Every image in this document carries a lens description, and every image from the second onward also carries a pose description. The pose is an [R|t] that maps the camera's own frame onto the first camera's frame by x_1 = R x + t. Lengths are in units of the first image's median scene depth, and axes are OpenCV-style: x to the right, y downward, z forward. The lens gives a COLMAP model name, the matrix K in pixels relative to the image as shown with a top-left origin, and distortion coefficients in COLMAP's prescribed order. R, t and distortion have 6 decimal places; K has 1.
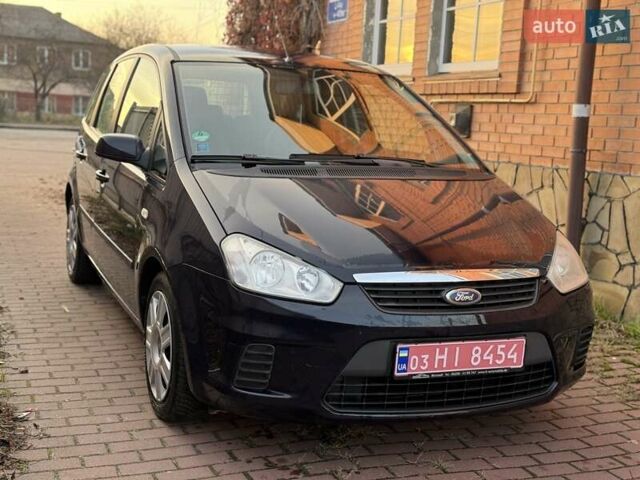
lens RADIAL K [[888.6, 0, 320.0], [0, 888.6, 240.0], [0, 0, 1]] dist [0.144558, -0.088881]
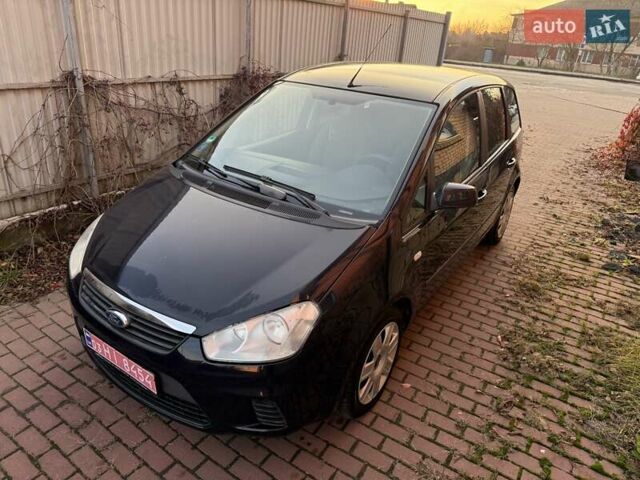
lens RADIAL K [[463.5, 0, 320.0], [0, 463.5, 240.0], [0, 0, 1]] dist [0.003370, -0.000501]
pose [[0.558918, 0.343493, -0.754734, 0.749593], [-0.166872, 0.938141, 0.303388, -0.273498], [0.812259, -0.043625, 0.581663, 0.850248]]
